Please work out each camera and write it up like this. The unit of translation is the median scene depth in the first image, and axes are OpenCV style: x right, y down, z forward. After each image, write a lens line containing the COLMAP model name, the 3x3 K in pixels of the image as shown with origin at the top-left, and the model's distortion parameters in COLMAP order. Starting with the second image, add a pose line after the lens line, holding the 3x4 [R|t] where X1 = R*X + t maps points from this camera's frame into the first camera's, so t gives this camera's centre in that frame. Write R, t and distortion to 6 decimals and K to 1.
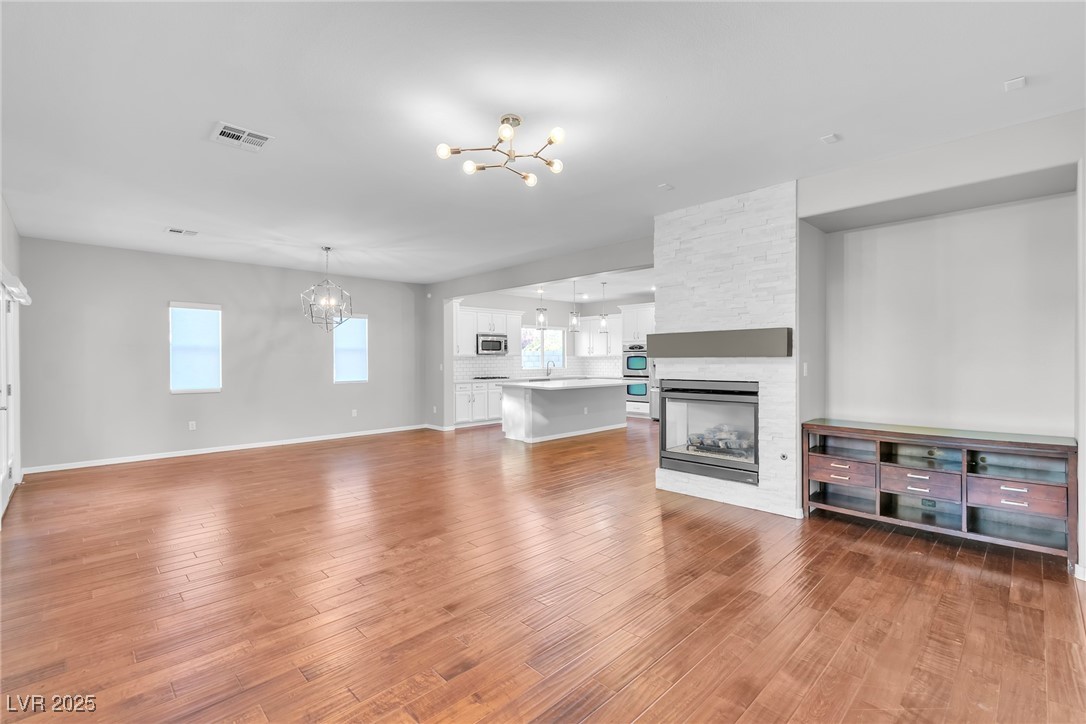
lens RADIAL K [[477.9, 0, 542.0], [0, 477.9, 360.6], [0, 0, 1]] dist [-0.003365, -0.000020]
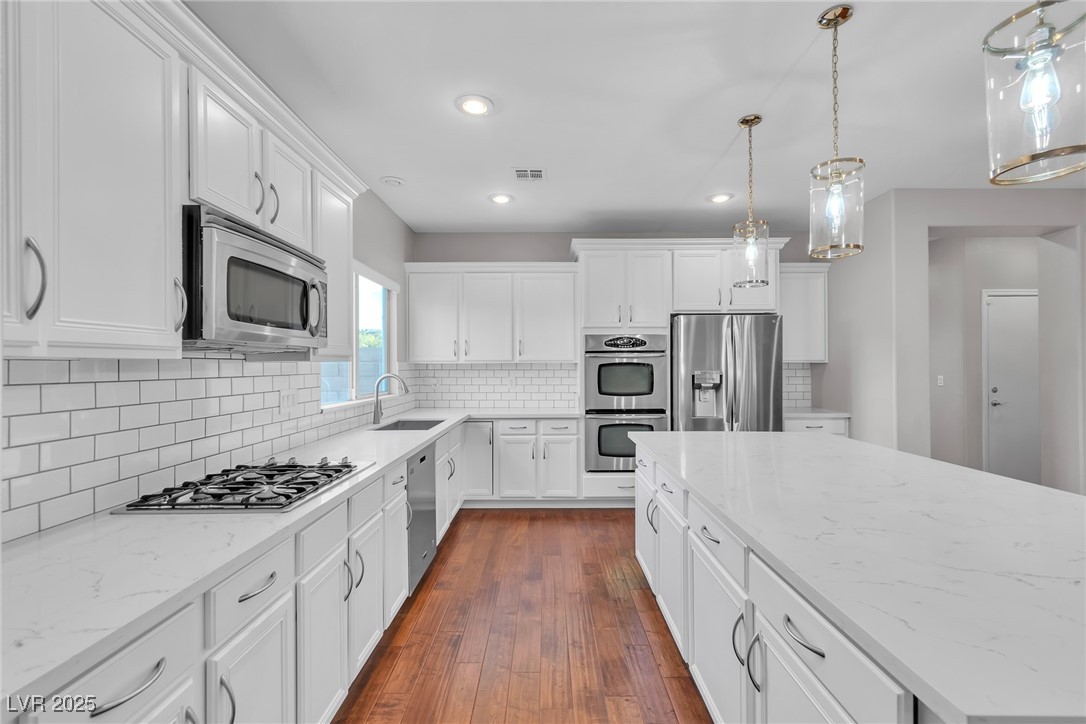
lens RADIAL K [[477.9, 0, 544.3], [0, 477.9, 363.5], [0, 0, 1]] dist [-0.003365, -0.000020]
pose [[0.698968, 0.005689, 0.715130, -0.150748], [0.001006, 0.999960, -0.008938, -0.005370], [-0.715152, 0.006967, 0.698934, 0.755525]]
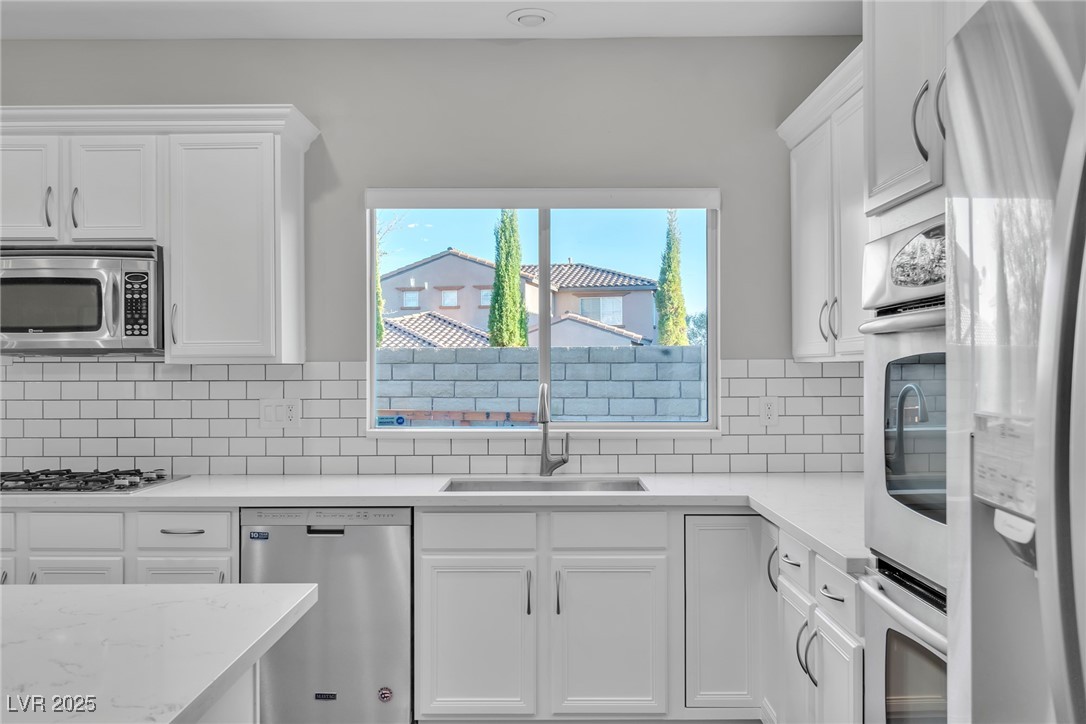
lens RADIAL K [[934.6, 0, 543.2], [0, 934.6, 358.9], [0, 0, 1]] dist [0.009964, 0.000079]
pose [[0.719784, -0.003304, -0.694190, 0.266384], [-0.002386, 0.999971, -0.007234, -0.007817], [0.694194, 0.006863, 0.719755, 0.820287]]
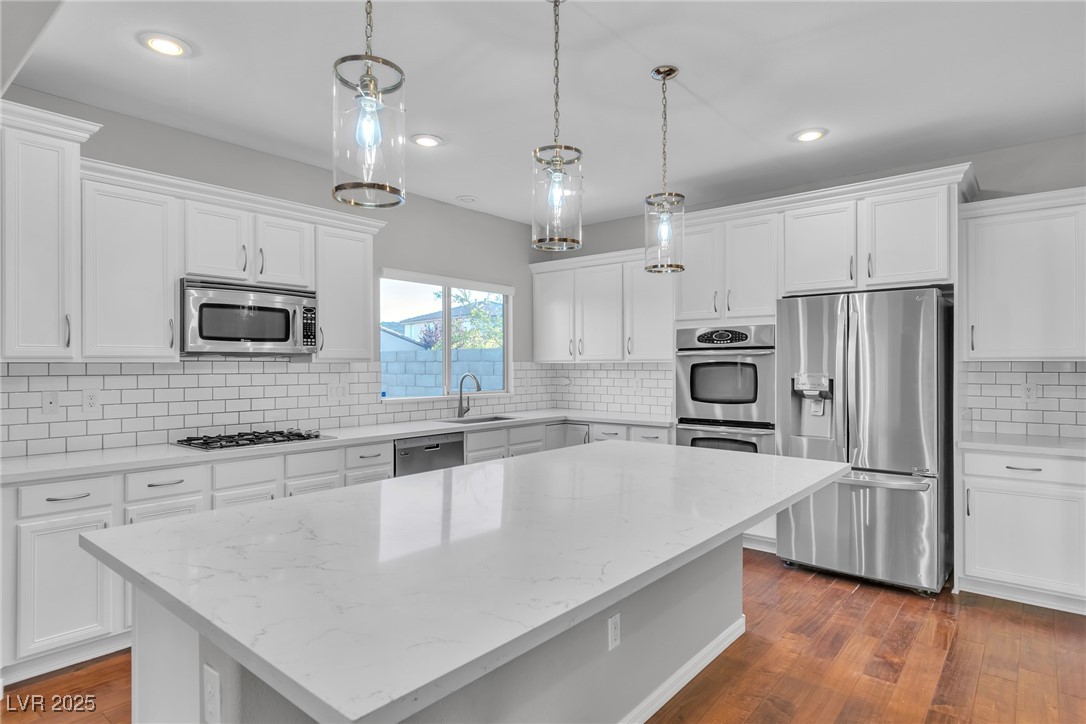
lens RADIAL K [[599.6, 0, 542.0], [0, 599.6, 365.5], [0, 0, 1]] dist [0.017070, -0.000848]
pose [[0.994202, 0.002975, 0.107485, 0.026136], [-0.002692, 0.999993, -0.002776, -0.005825], [-0.107493, 0.002471, 0.994203, 0.592432]]
